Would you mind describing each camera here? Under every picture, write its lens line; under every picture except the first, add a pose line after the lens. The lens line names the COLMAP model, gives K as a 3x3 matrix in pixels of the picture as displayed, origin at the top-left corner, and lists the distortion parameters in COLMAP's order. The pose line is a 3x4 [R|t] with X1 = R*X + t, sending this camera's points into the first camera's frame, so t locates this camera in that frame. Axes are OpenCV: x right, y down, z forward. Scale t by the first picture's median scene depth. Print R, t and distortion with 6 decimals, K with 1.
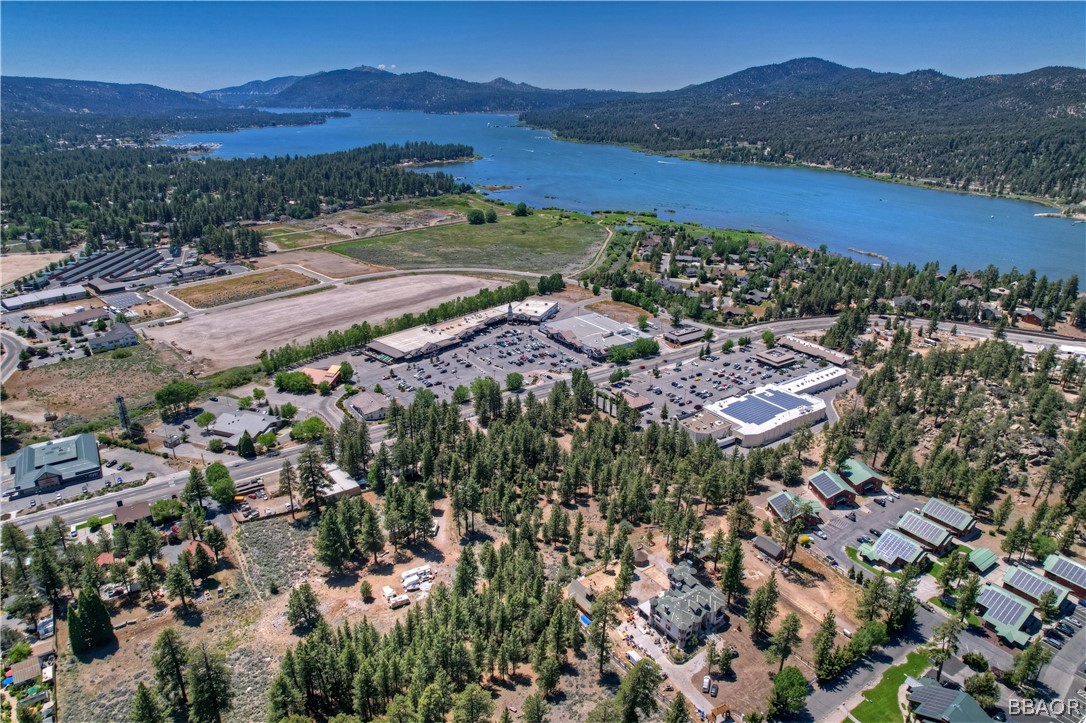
lens RADIAL K [[688.0, 0, 543.0], [0, 688.0, 361.5], [0, 0, 1]] dist [-0.074835, 0.065815]
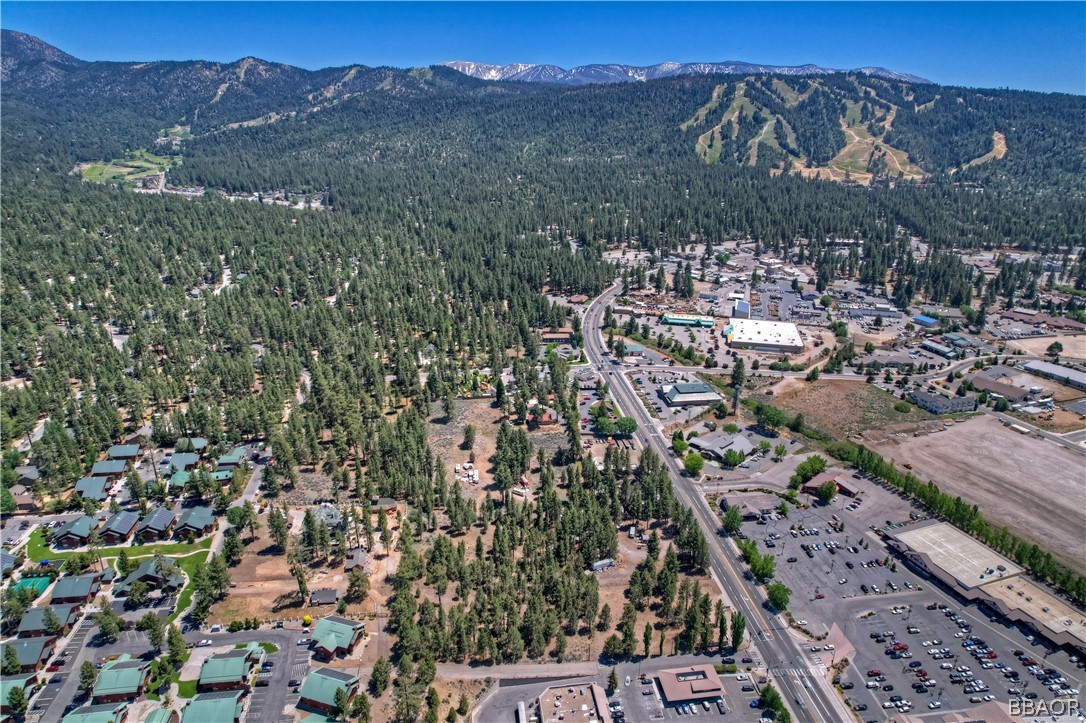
lens RADIAL K [[688.0, 0, 543.0], [0, 688.0, 361.5], [0, 0, 1]] dist [-0.074835, 0.065815]
pose [[-0.439618, 0.299028, -0.846947, 0.485121], [-0.349985, 0.811392, 0.468139, -0.338561], [0.827192, 0.502221, -0.252047, 0.660412]]
